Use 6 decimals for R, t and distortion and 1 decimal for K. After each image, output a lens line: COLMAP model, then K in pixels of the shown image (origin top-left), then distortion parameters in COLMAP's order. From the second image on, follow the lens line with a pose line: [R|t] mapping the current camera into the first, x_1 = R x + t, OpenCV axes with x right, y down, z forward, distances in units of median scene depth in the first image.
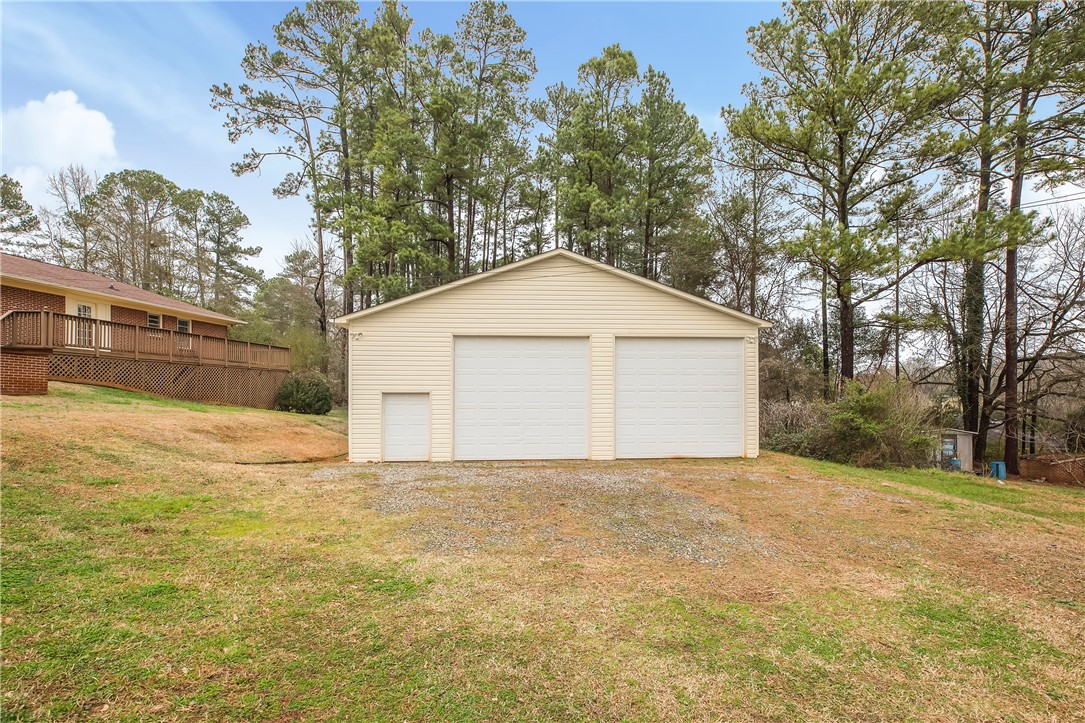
lens RADIAL K [[501.6, 0, 560.7], [0, 501.6, 372.4], [0, 0, 1]] dist [0.002906, 0.000149]
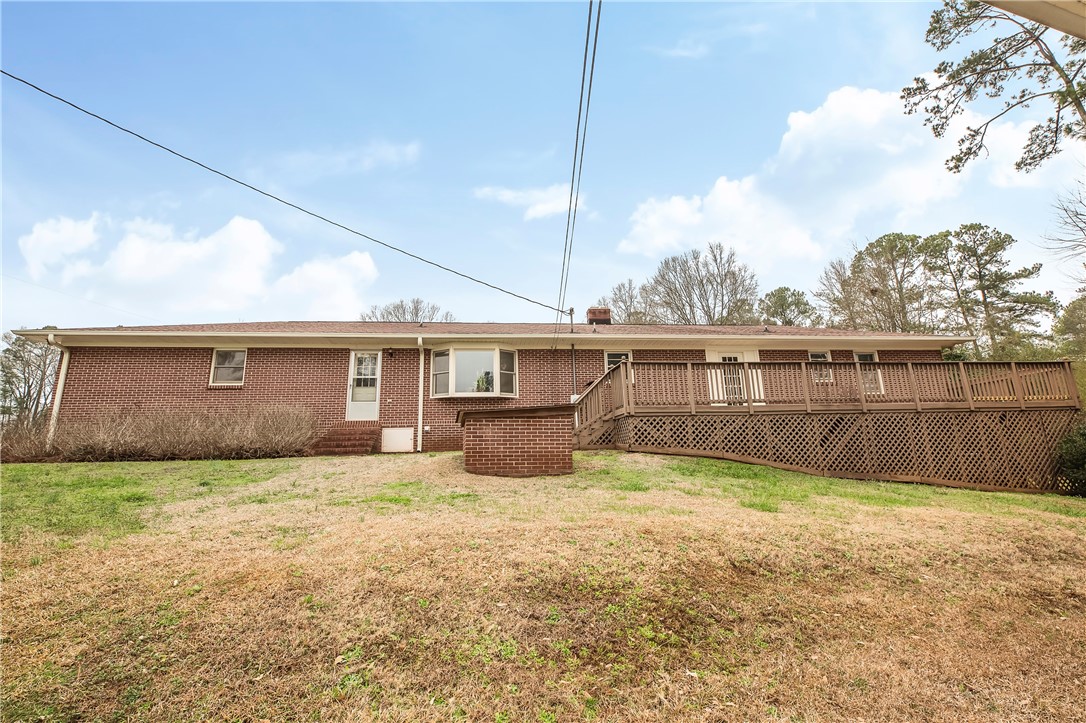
lens RADIAL K [[502.1, 0, 561.2], [0, 502.1, 372.4], [0, 0, 1]] dist [0.002906, 0.000149]
pose [[0.209969, -0.203002, -0.956401, -0.083025], [0.079526, 0.978512, -0.190236, 0.008873], [0.974468, -0.036115, 0.221601, 0.199299]]
